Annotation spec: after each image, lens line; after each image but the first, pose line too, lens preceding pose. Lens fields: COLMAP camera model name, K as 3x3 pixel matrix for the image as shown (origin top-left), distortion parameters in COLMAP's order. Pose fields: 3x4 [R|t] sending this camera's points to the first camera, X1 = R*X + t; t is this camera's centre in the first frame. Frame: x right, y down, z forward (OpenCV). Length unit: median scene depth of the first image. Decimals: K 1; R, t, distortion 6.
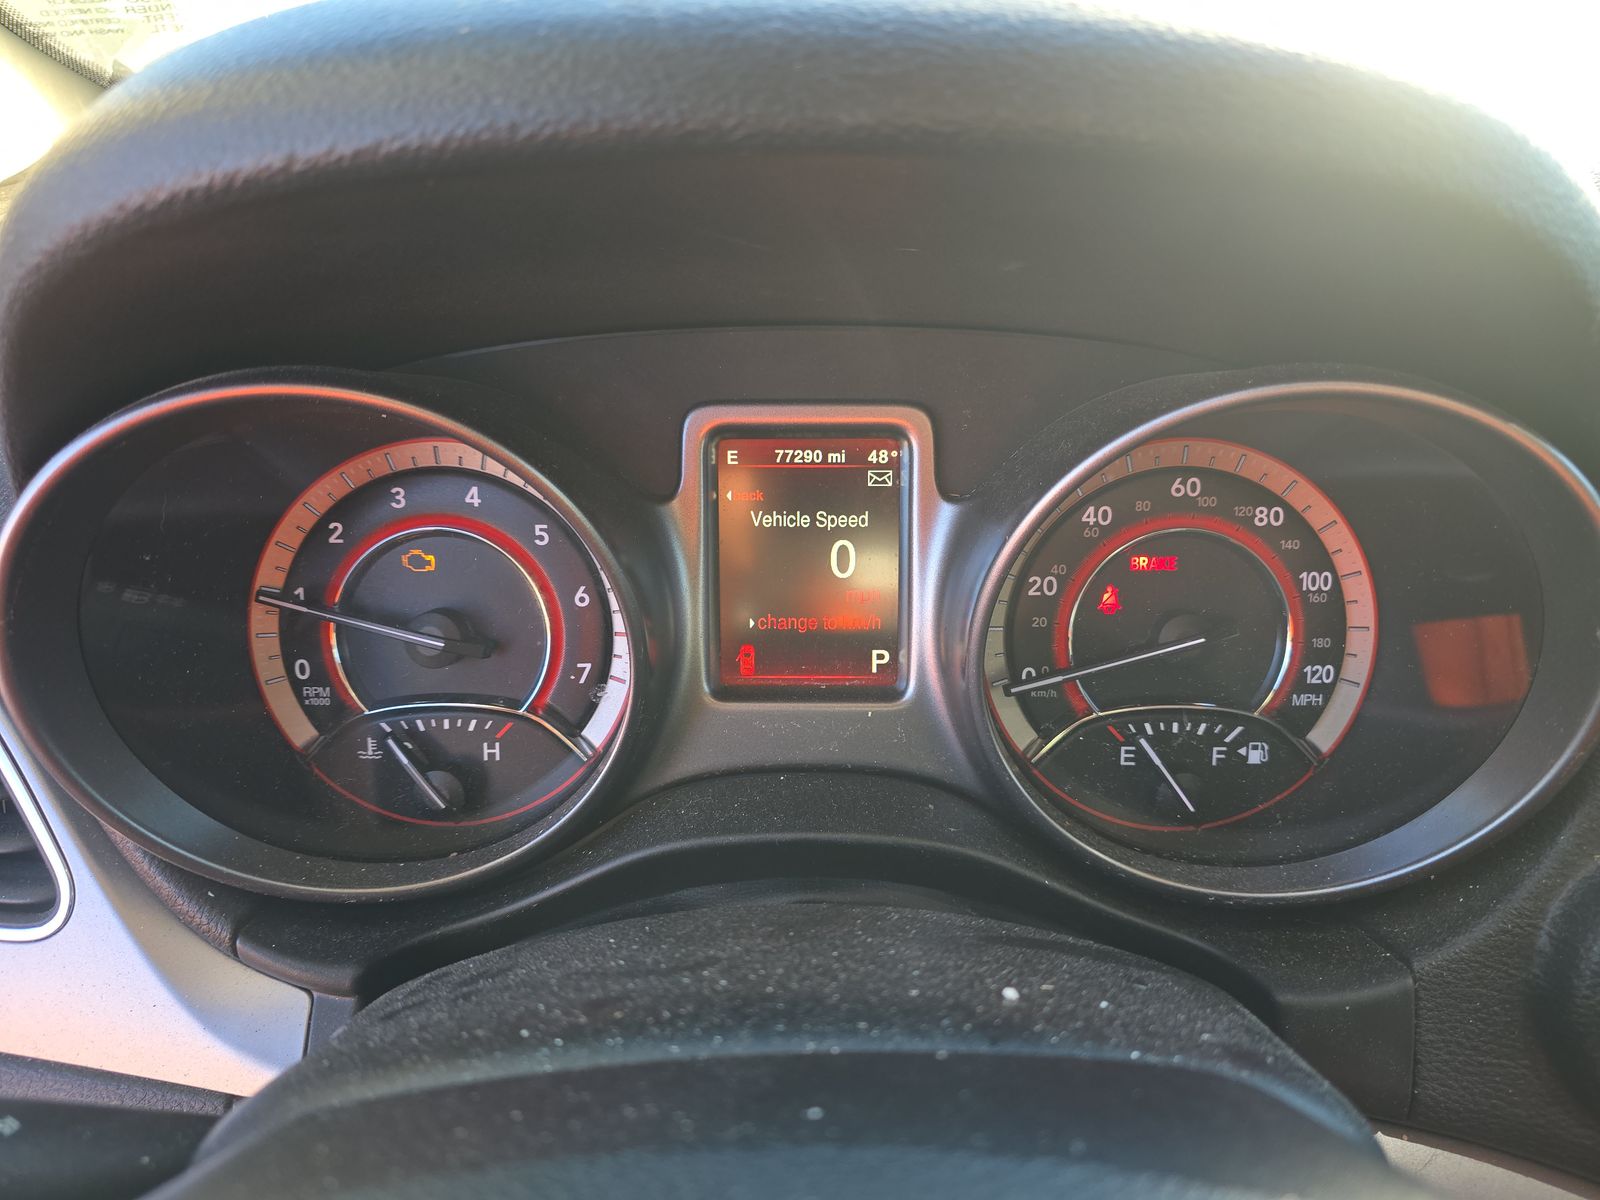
lens RADIAL K [[1070.8, 0, 790.3], [0, 1070.8, 604.4], [0, 0, 1]] dist [0.026304, -0.030811]
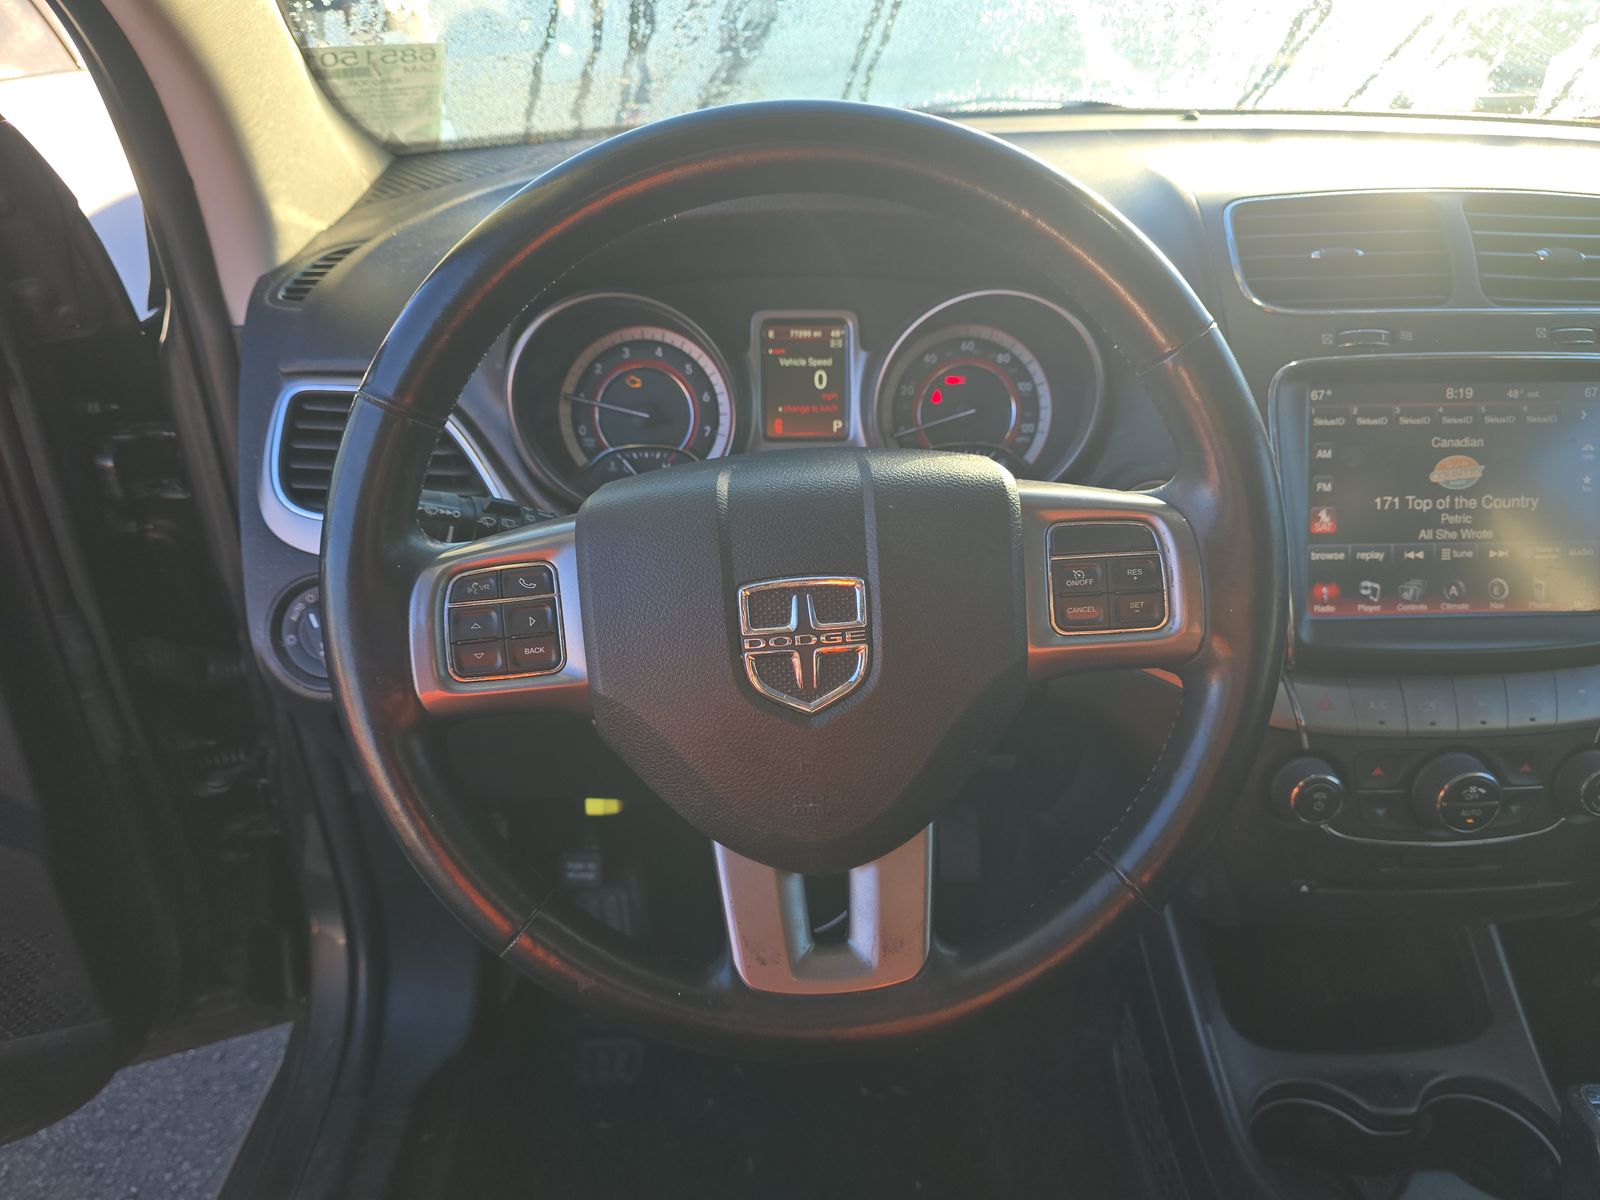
lens RADIAL K [[1070.8, 0, 805.1], [0, 1070.8, 604.6], [0, 0, 1]] dist [0.026304, -0.030811]
pose [[0.999196, -0.014720, 0.037280, -0.076310], [0.014363, 0.999849, 0.009821, 0.417195], [-0.037419, -0.009278, 0.999257, -1.292619]]
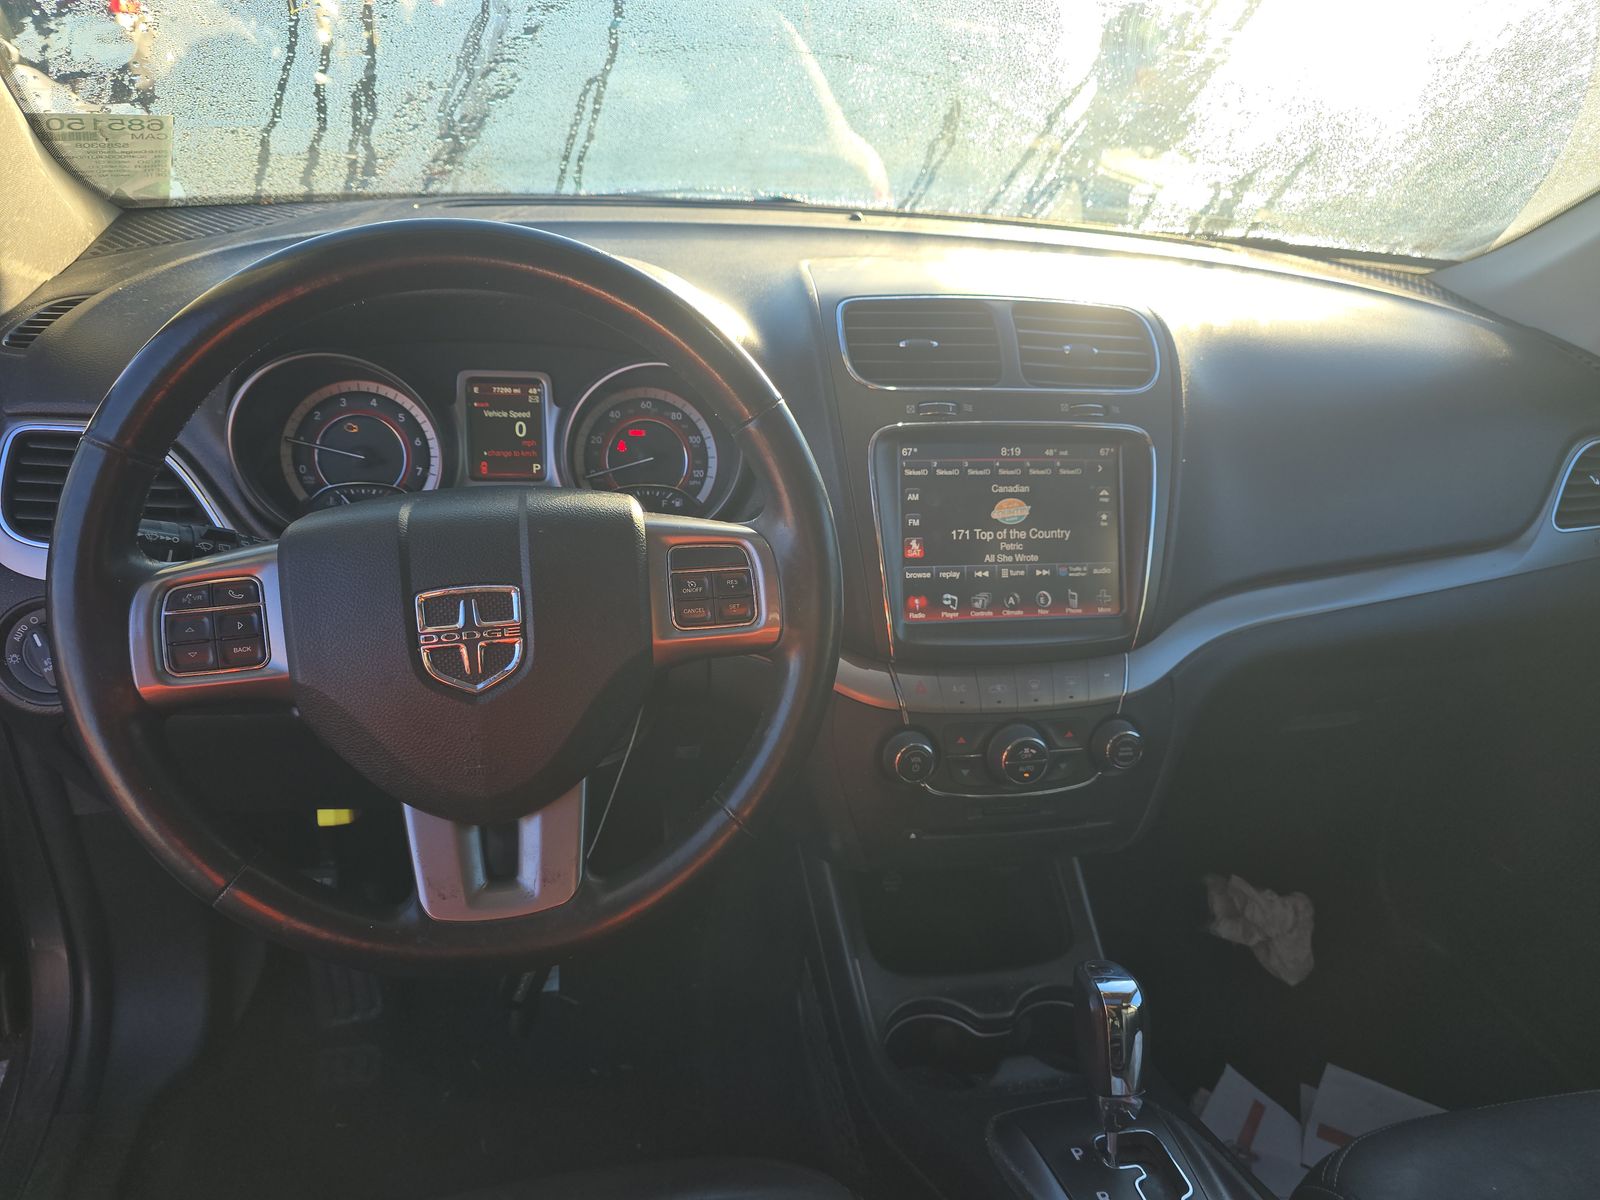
lens RADIAL K [[1070.8, 0, 805.0], [0, 1070.8, 611.9], [0, 0, 1]] dist [0.026304, -0.030811]
pose [[0.972286, -0.025803, 0.232366, 0.106290], [0.030725, 0.999373, -0.017588, 0.488033], [-0.231766, 0.024240, 0.972469, -1.783031]]
